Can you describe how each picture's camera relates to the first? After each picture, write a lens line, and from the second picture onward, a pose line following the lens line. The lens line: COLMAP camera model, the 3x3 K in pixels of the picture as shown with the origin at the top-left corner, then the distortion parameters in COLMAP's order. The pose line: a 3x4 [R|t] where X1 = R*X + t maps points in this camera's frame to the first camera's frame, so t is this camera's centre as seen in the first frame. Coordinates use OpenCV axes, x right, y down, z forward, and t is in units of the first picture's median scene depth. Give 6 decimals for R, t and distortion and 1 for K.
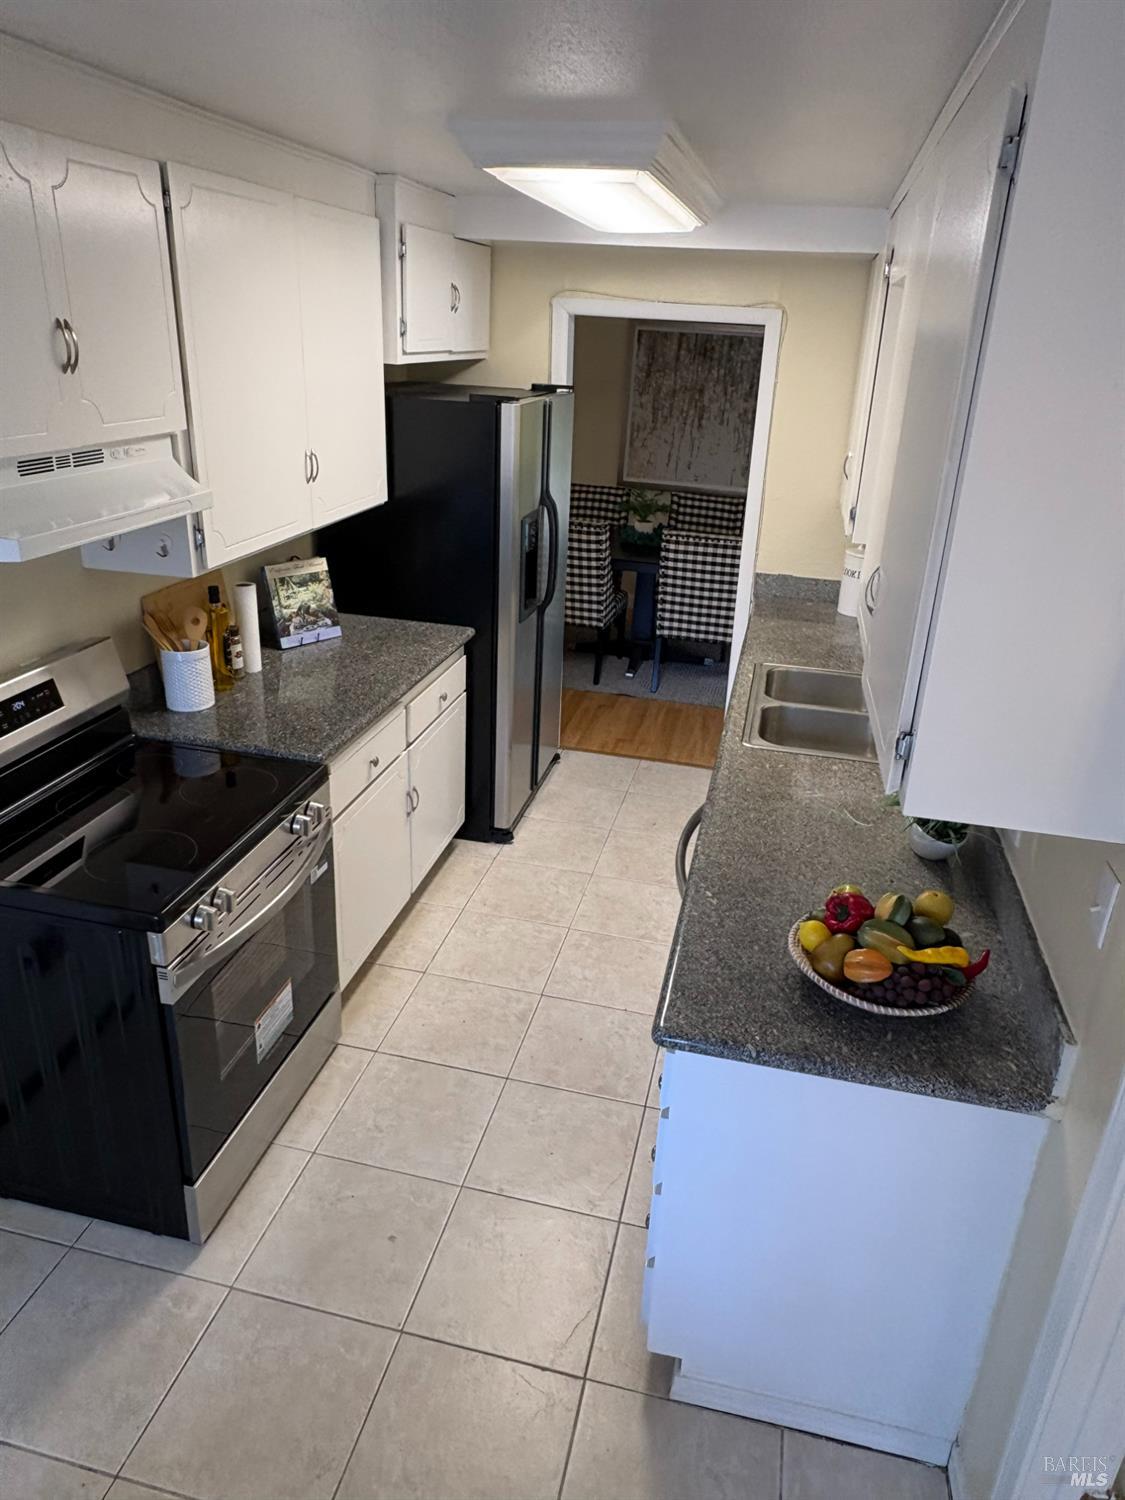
lens RADIAL K [[993.0, 0, 570.4], [0, 993.0, 748.1], [0, 0, 1]] dist [-0.004831, 0.004179]
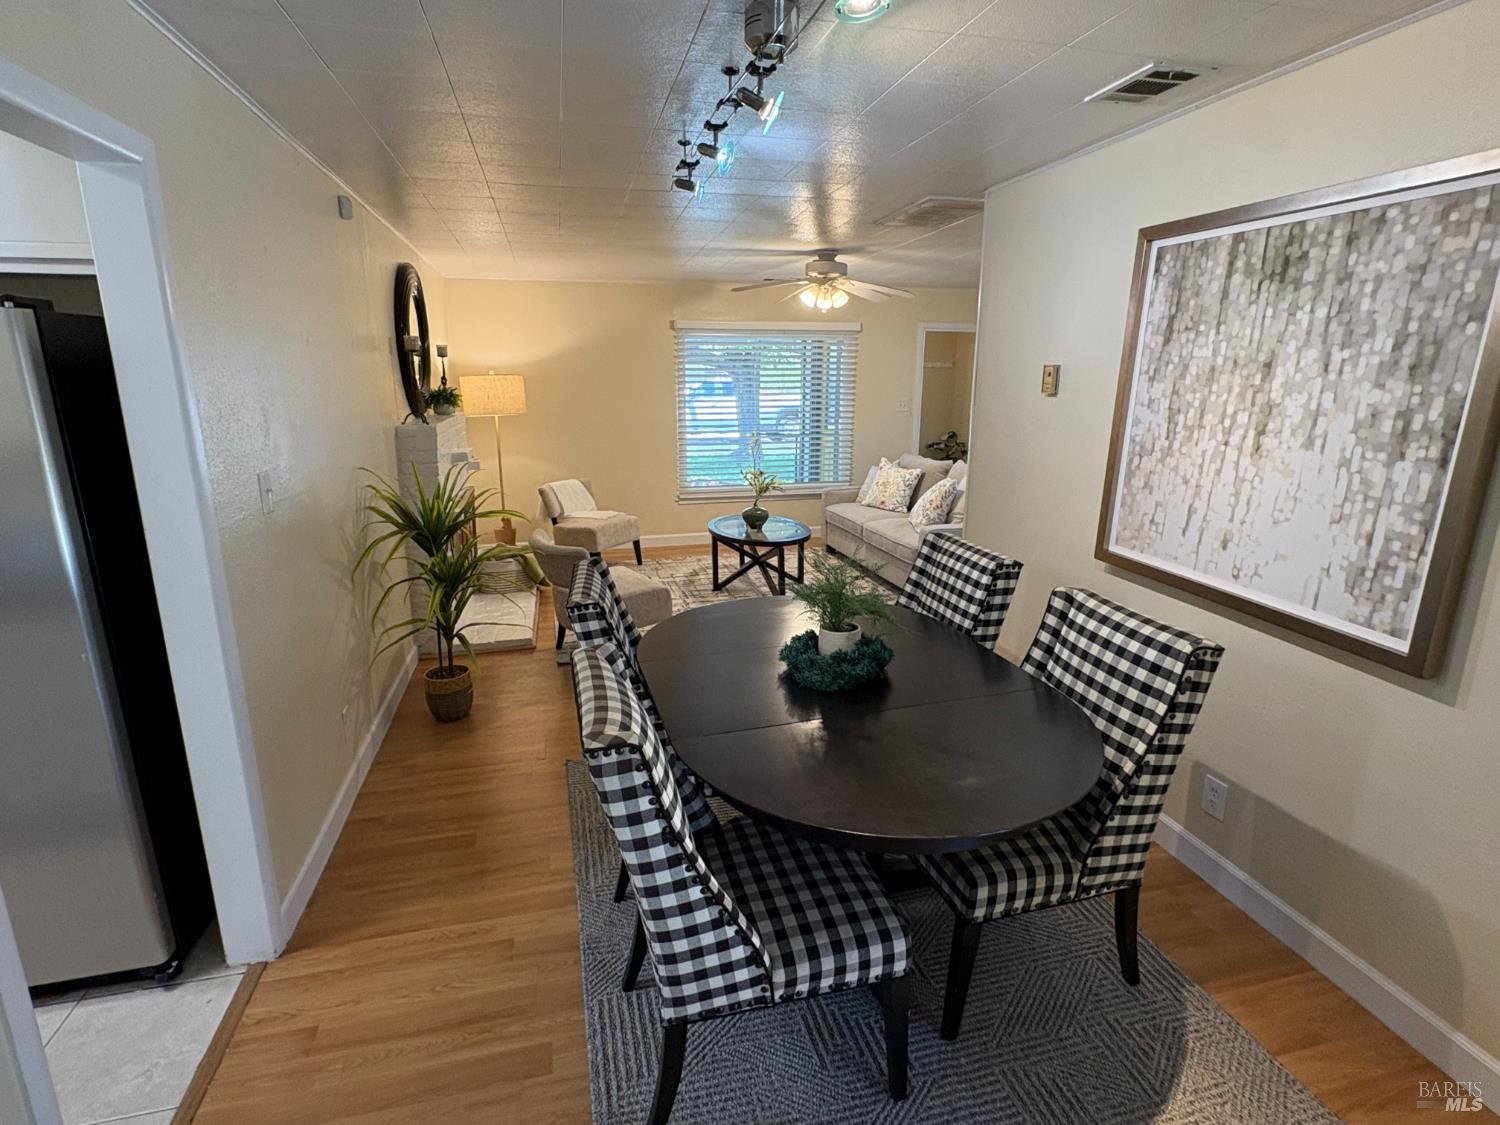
lens RADIAL K [[757.6, 0, 747.4], [0, 757.6, 562.1], [0, 0, 1]] dist [-0.000175, -0.000444]
pose [[0.452763, 0.176662, -0.873955, 0.724830], [-0.329001, 0.944109, 0.020400, -0.508062], [0.828712, 0.278296, 0.485579, 1.598306]]
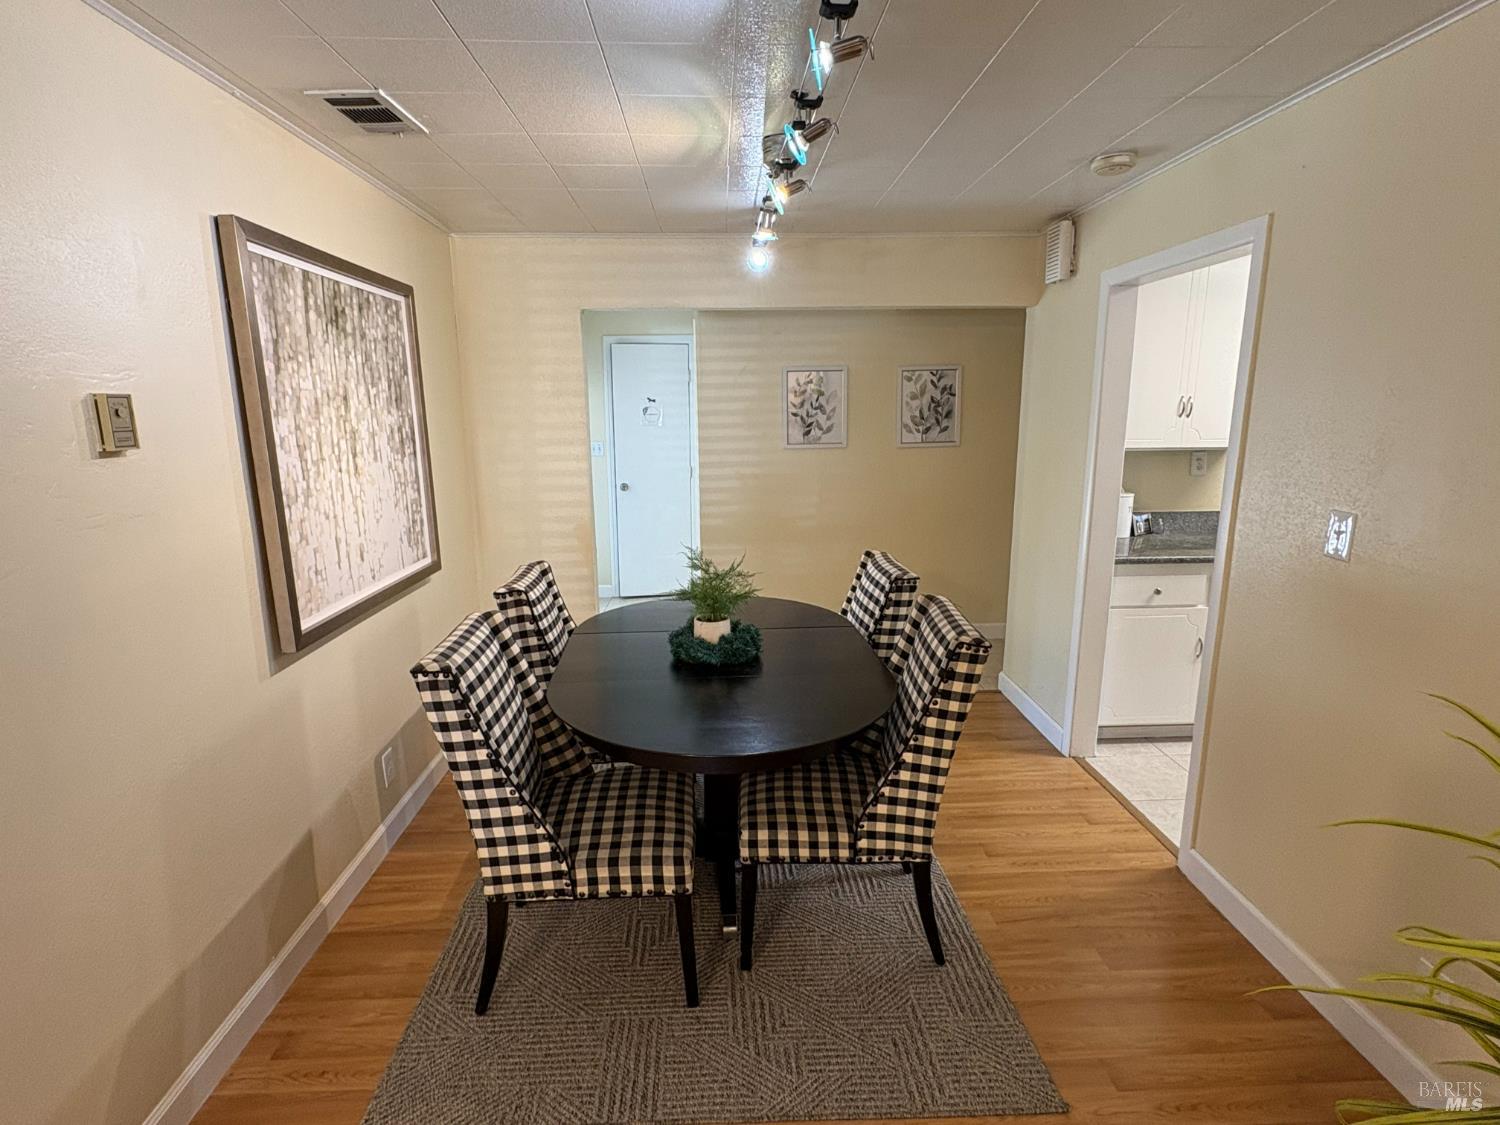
lens RADIAL K [[763.8, 0, 746.4], [0, 763.8, 558.9], [0, 0, 1]] dist [-0.005875, 0.006311]
pose [[-0.265835, -0.238035, 0.934169, -0.620254], [0.370670, 0.869301, 0.326987, -0.780538], [-0.889908, 0.433192, -0.142858, 2.091338]]
